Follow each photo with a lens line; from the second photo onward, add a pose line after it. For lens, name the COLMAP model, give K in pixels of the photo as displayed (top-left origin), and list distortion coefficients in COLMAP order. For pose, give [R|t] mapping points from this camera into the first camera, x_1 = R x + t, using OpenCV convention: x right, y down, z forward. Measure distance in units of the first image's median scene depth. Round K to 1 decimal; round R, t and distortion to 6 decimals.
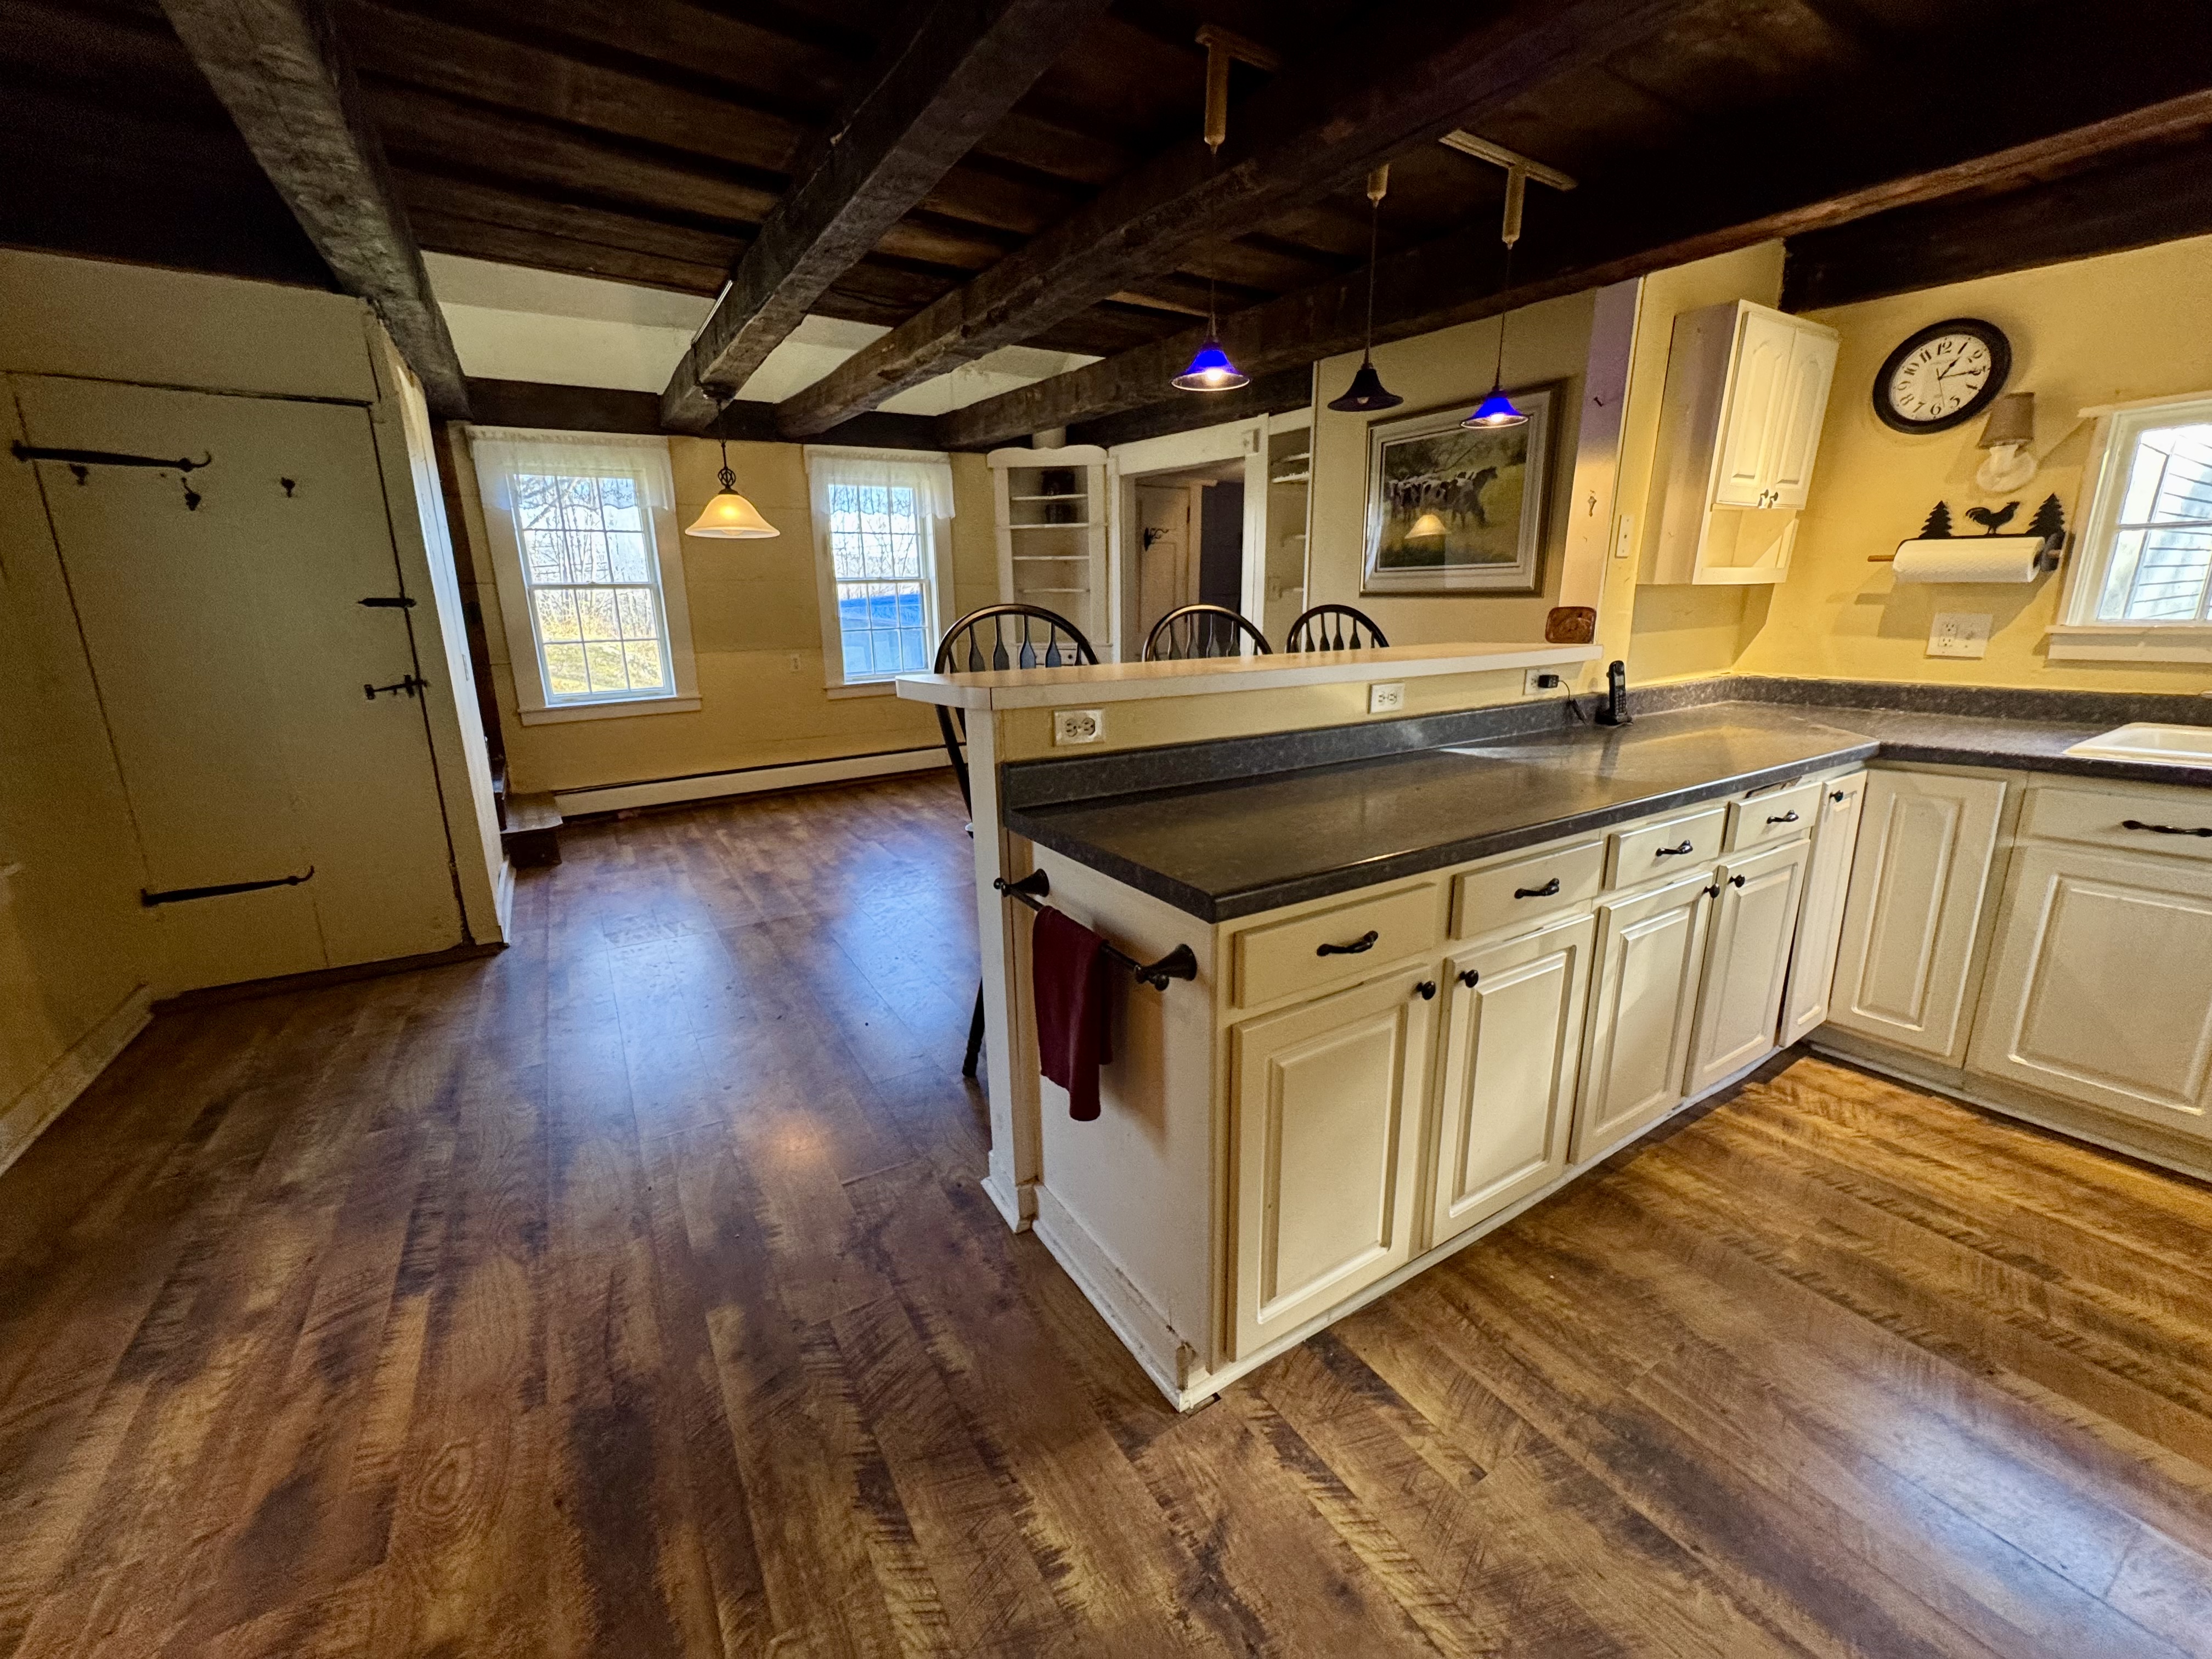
lens RADIAL K [[878.3, 0, 1106.1], [0, 878.3, 829.8], [0, 0, 1]] dist [-0.004589, 0.000690]
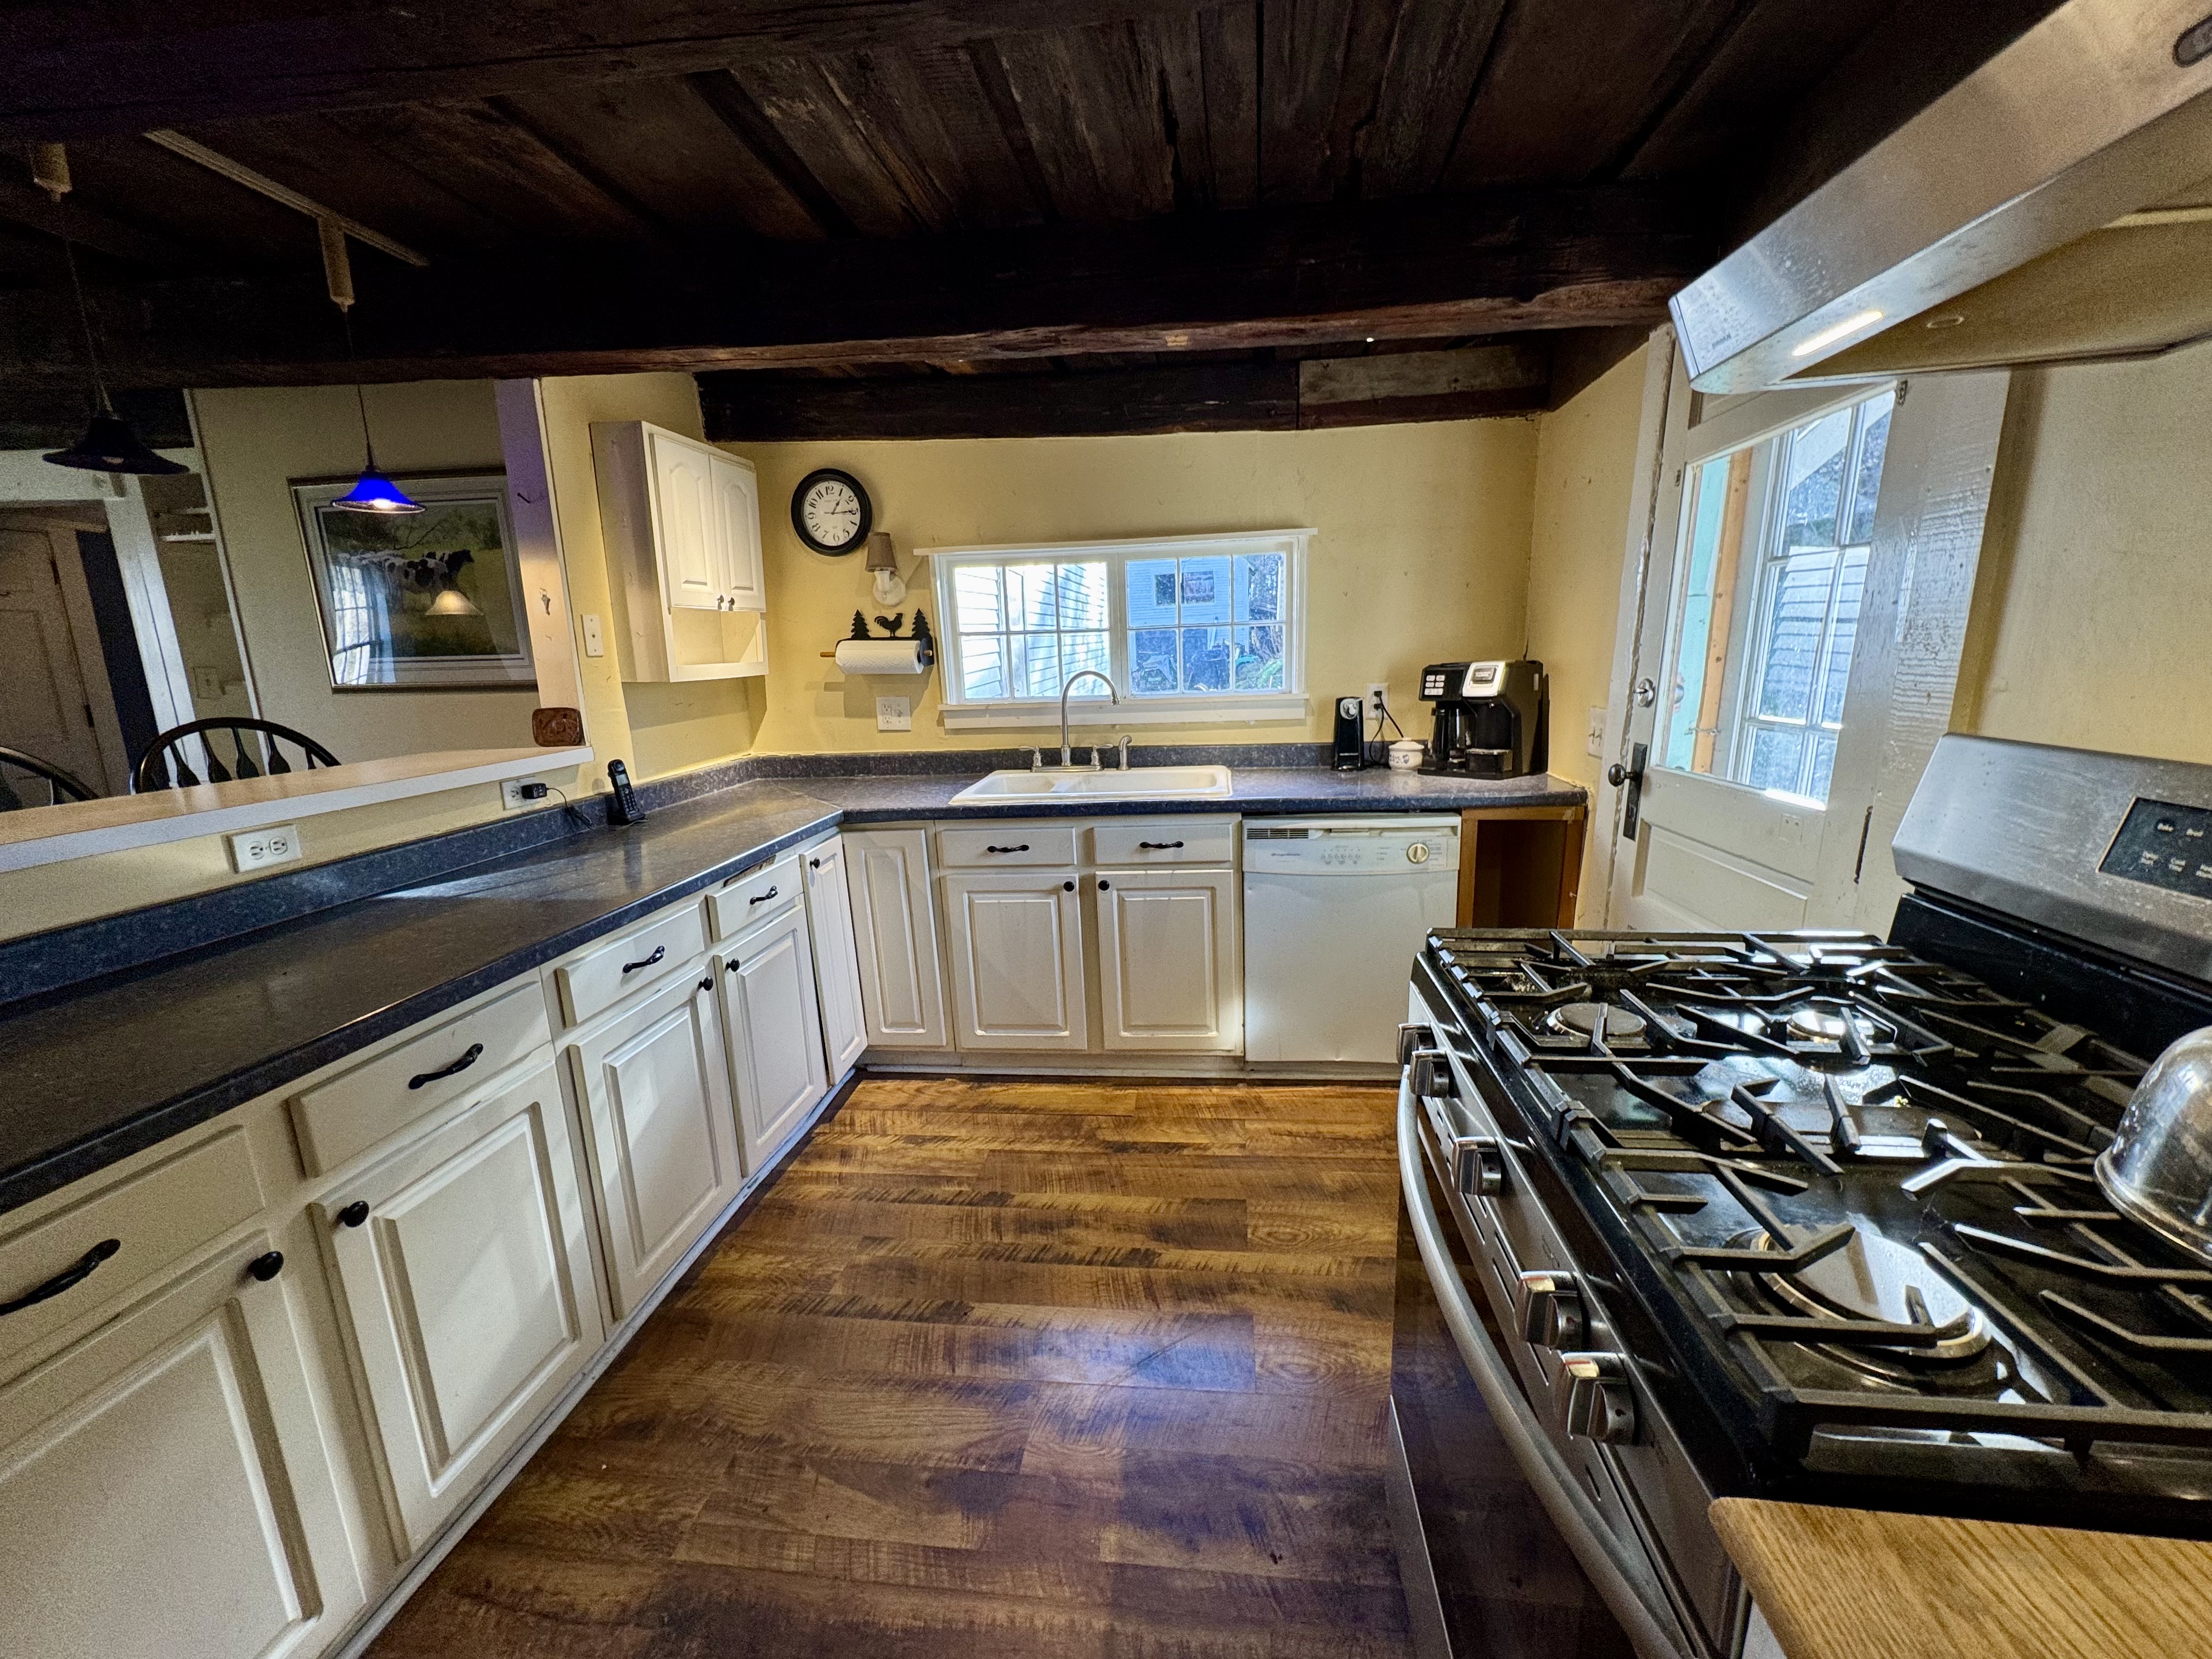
lens RADIAL K [[878.3, 0, 1109.2], [0, 878.3, 830.9], [0, 0, 1]] dist [-0.004589, 0.000690]
pose [[0.628156, -0.160313, 0.761393, 0.189838], [0.214401, 0.976324, 0.028684, -0.027992], [-0.747965, 0.145226, 0.647655, -0.041626]]
